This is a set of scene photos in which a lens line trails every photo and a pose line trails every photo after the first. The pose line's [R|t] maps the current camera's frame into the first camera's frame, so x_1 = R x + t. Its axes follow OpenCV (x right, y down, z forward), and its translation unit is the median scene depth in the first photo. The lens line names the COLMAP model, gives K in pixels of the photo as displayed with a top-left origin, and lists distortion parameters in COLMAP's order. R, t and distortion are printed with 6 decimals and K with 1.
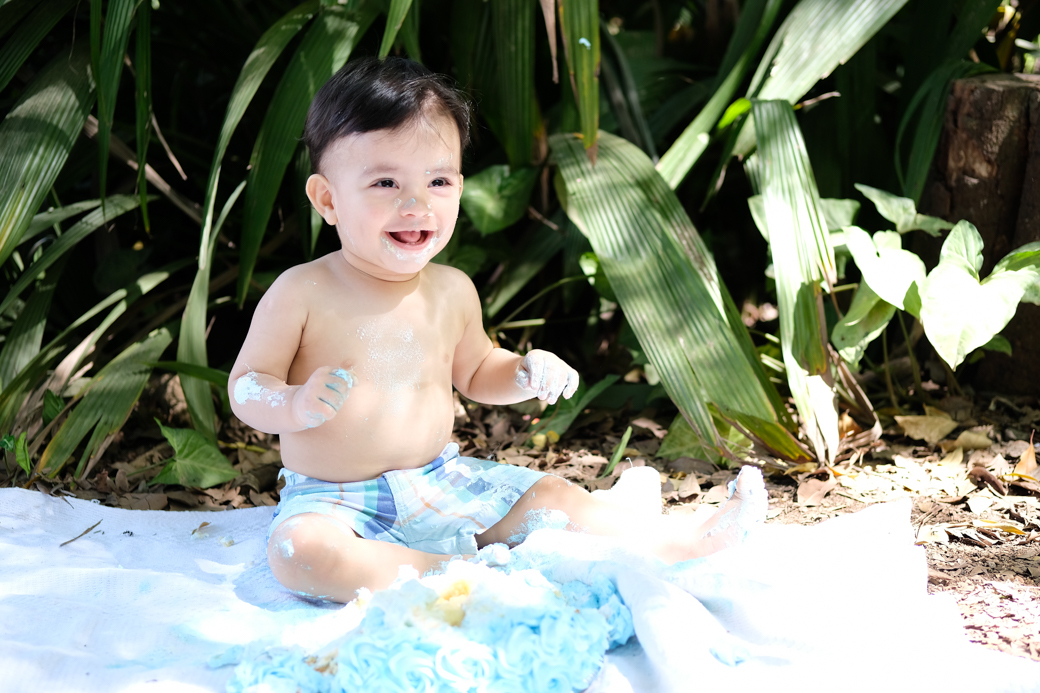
lens RADIAL K [[2059.2, 0, 520.0], [0, 2059.2, 346.5], [0, 0, 1]] dist [0.057028, 0.223527]
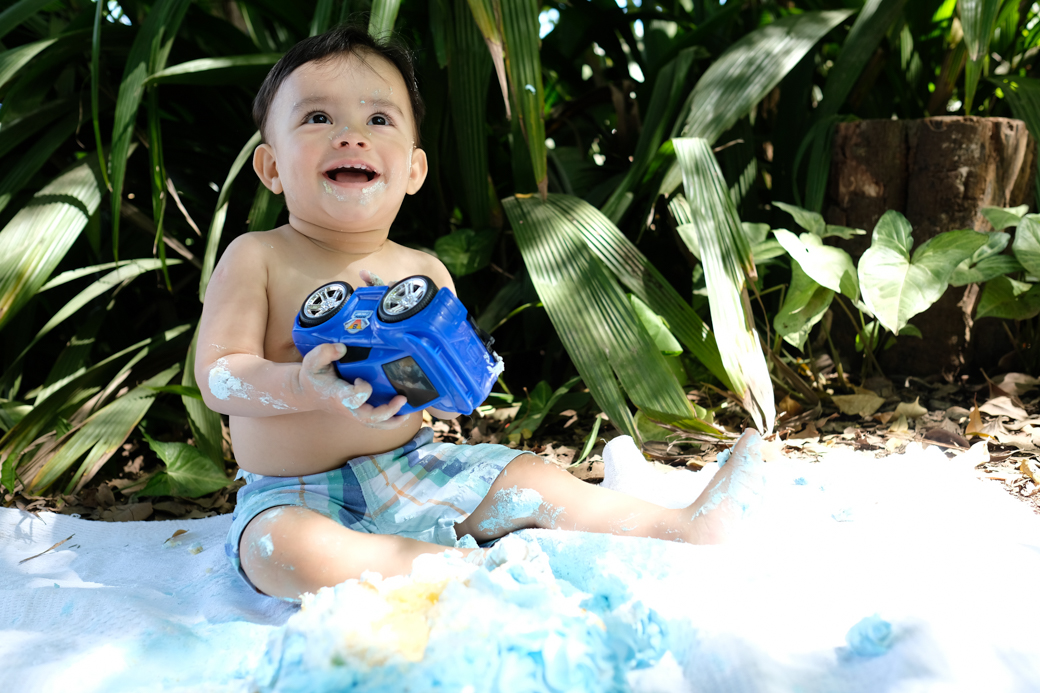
lens RADIAL K [[1052.3, 0, 525.6], [0, 1052.3, 322.6], [0, 0, 1]] dist [0.002676, -0.005992]
pose [[0.997739, -0.057414, 0.034942, -0.000845], [0.060837, 0.992459, -0.106412, 0.045972], [-0.028569, 0.108297, 0.993708, 0.443939]]
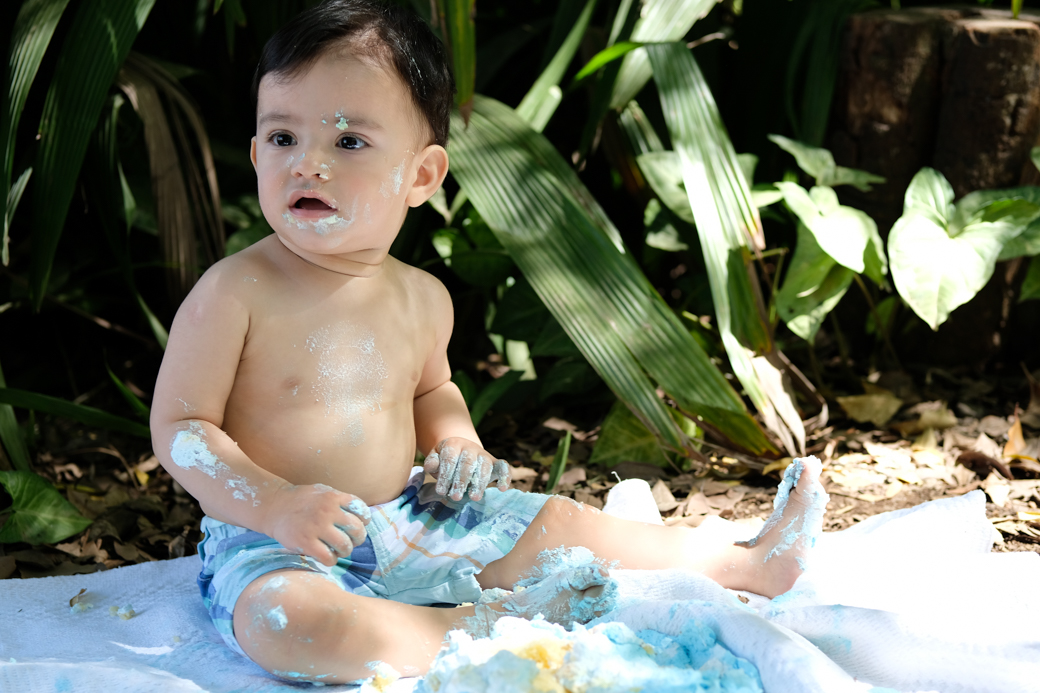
lens RADIAL K [[2059.2, 0, 520.0], [0, 2059.2, 346.5], [0, 0, 1]] dist [0.057028, 0.223527]
pose [[0.972420, -0.056683, 0.226246, -0.148860], [0.056054, 0.998385, 0.009211, -0.003521], [-0.226403, 0.003725, 0.974027, 0.186489]]
